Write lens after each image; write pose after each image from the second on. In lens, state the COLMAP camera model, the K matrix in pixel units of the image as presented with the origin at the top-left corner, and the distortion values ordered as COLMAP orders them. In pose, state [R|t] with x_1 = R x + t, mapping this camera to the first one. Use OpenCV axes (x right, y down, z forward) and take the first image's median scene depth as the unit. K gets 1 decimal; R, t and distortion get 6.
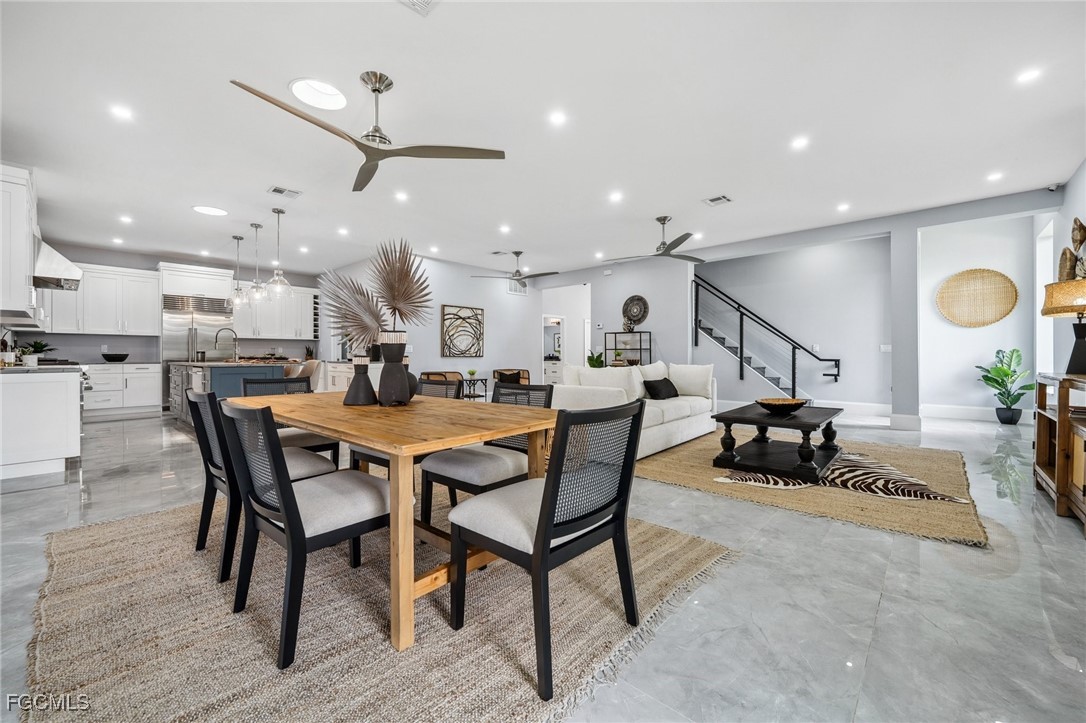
lens RADIAL K [[428.2, 0, 543.9], [0, 428.2, 354.8], [0, 0, 1]] dist [-0.003093, -0.000155]
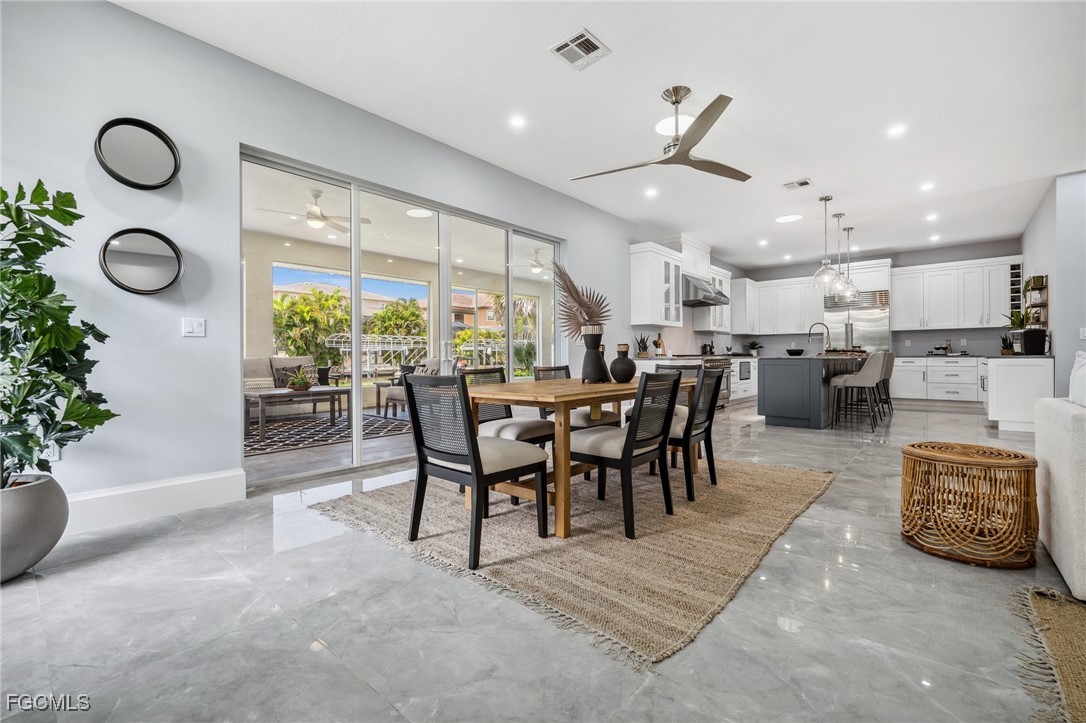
lens RADIAL K [[473.2, 0, 543.2], [0, 473.2, 354.8], [0, 0, 1]] dist [-0.004048, -0.000083]
pose [[0.021550, -0.003862, -0.999760, 0.305569], [0.008536, 0.999957, -0.003679, 0.010842], [0.999731, -0.008455, 0.021582, 0.237429]]
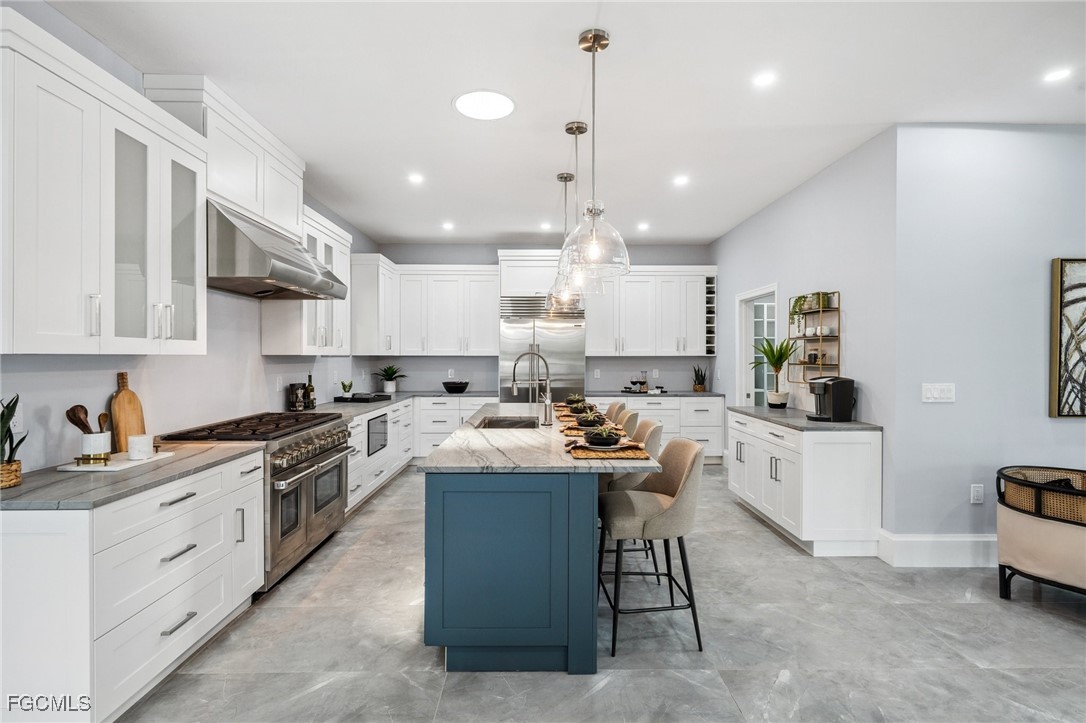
lens RADIAL K [[516.9, 0, 542.8], [0, 516.9, 357.8], [0, 0, 1]] dist [-0.000884, -0.000157]
pose [[0.680361, 0.003565, -0.732869, -0.230294], [0.001542, 0.999979, 0.006295, -0.047240], [0.732876, -0.005413, 0.680341, 0.470438]]
